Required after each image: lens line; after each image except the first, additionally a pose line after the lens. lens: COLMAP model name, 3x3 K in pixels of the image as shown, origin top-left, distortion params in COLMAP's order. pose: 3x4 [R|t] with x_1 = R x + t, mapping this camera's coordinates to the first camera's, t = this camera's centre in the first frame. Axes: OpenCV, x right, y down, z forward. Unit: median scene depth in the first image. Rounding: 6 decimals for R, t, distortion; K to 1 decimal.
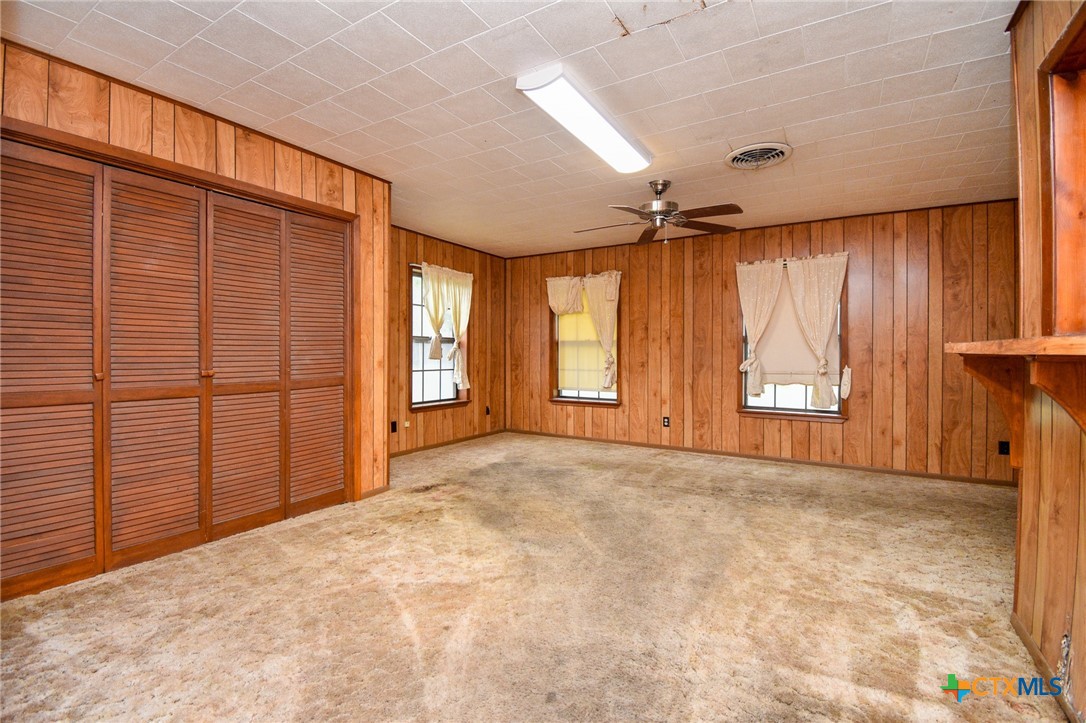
lens RADIAL K [[482.5, 0, 546.5], [0, 482.5, 359.8], [0, 0, 1]] dist [0.021751, -0.023945]
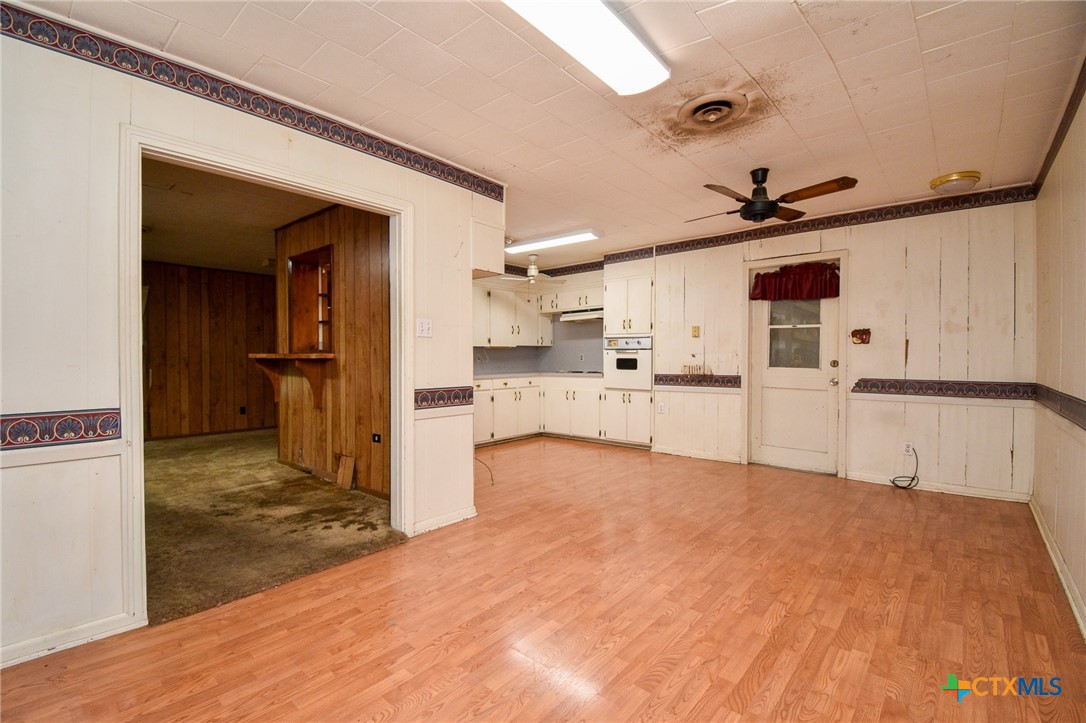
lens RADIAL K [[482.5, 0, 546.5], [0, 482.5, 359.8], [0, 0, 1]] dist [0.021751, -0.023945]
pose [[0.163498, -0.011122, 0.986481, -0.719623], [0.015578, 0.999841, 0.008691, -0.004234], [-0.986421, 0.013947, 0.163645, -0.458994]]
